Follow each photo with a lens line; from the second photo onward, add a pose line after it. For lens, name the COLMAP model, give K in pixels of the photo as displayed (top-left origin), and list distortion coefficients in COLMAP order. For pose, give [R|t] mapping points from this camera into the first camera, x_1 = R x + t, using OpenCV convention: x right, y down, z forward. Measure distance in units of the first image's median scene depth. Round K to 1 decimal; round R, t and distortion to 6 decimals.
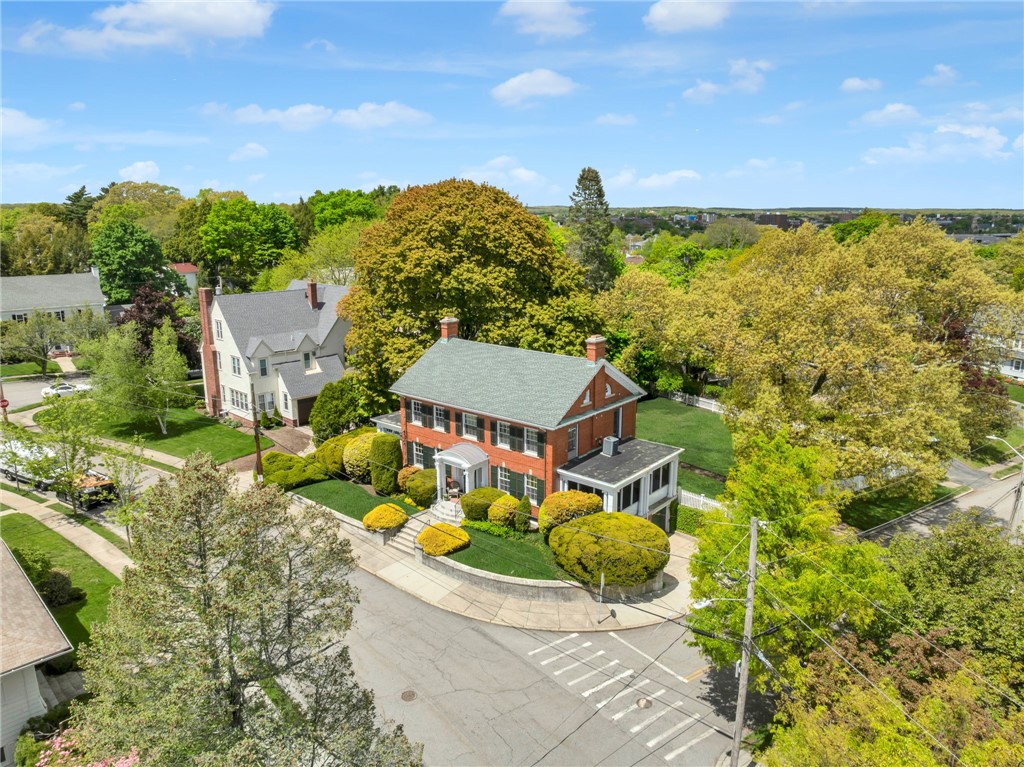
lens RADIAL K [[719.7, 0, 512.0], [0, 719.7, 383.5], [0, 0, 1]] dist [-0.045634, -0.000756]
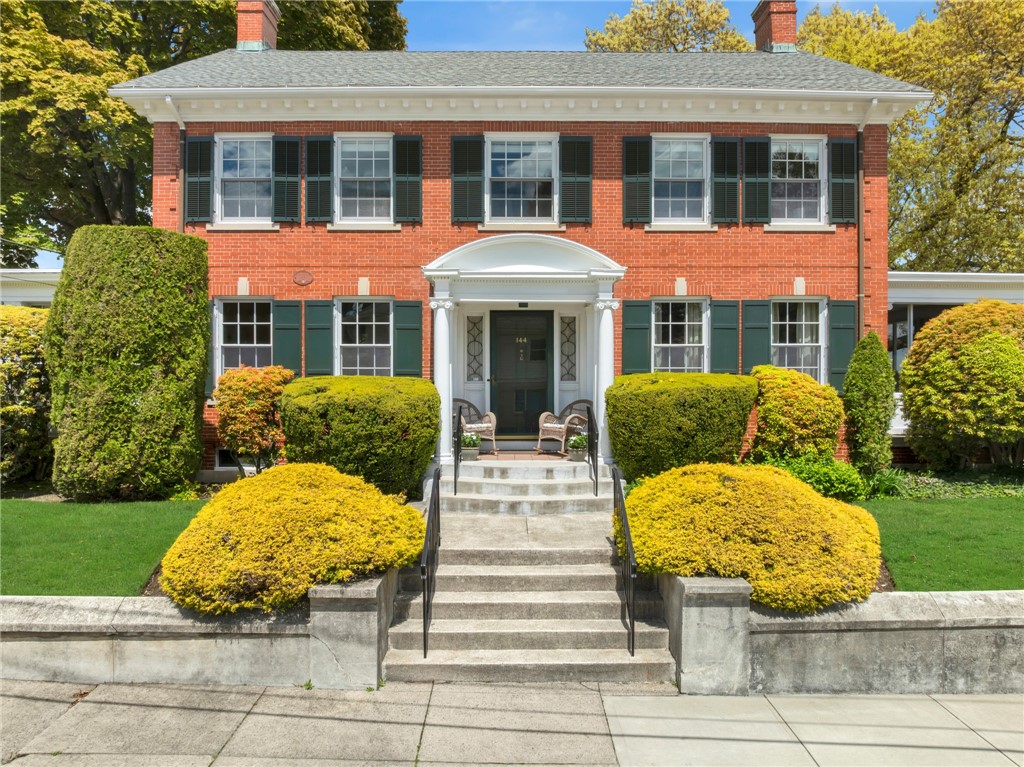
lens RADIAL K [[719.7, 0, 512.0], [0, 719.7, 383.5], [0, 0, 1]] dist [-0.045634, -0.000756]
pose [[0.758092, 0.003279, 0.652139, -0.212334], [0.147116, 0.973351, -0.175912, 0.161057], [-0.635337, 0.229298, 0.737407, 0.709494]]
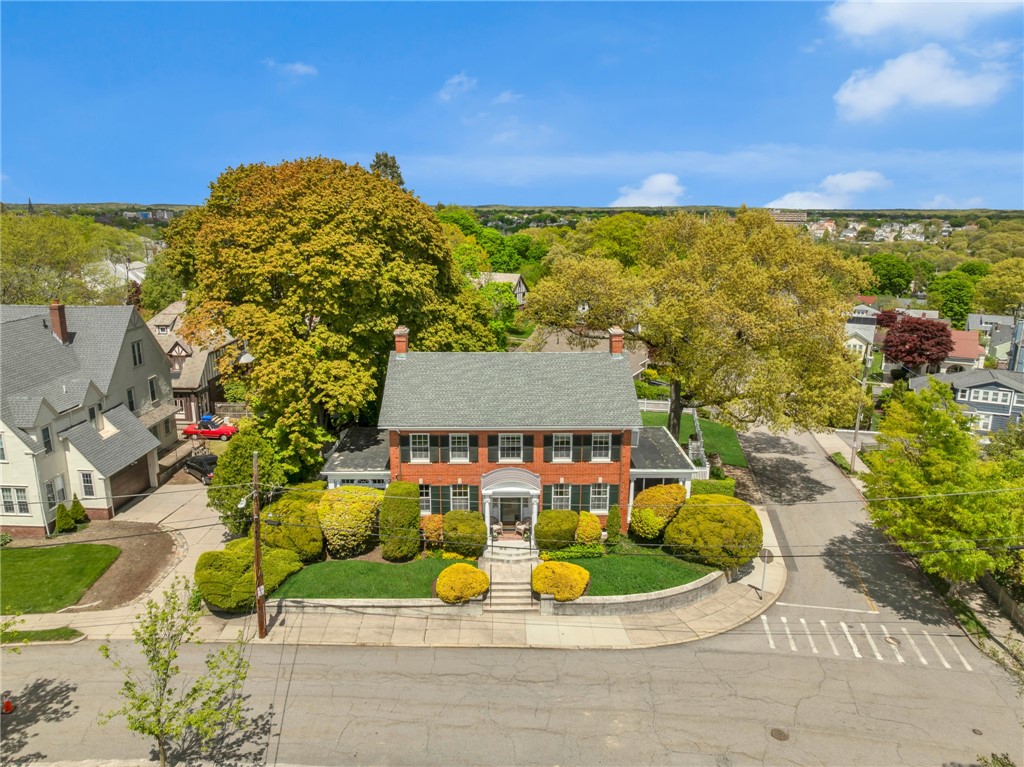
lens RADIAL K [[719.7, 0, 512.0], [0, 719.7, 383.5], [0, 0, 1]] dist [-0.045634, -0.000756]
pose [[0.749648, -0.150758, 0.644438, -0.522286], [0.146962, 0.987320, 0.060015, -0.058918], [-0.645314, 0.049718, 0.762298, 0.296666]]
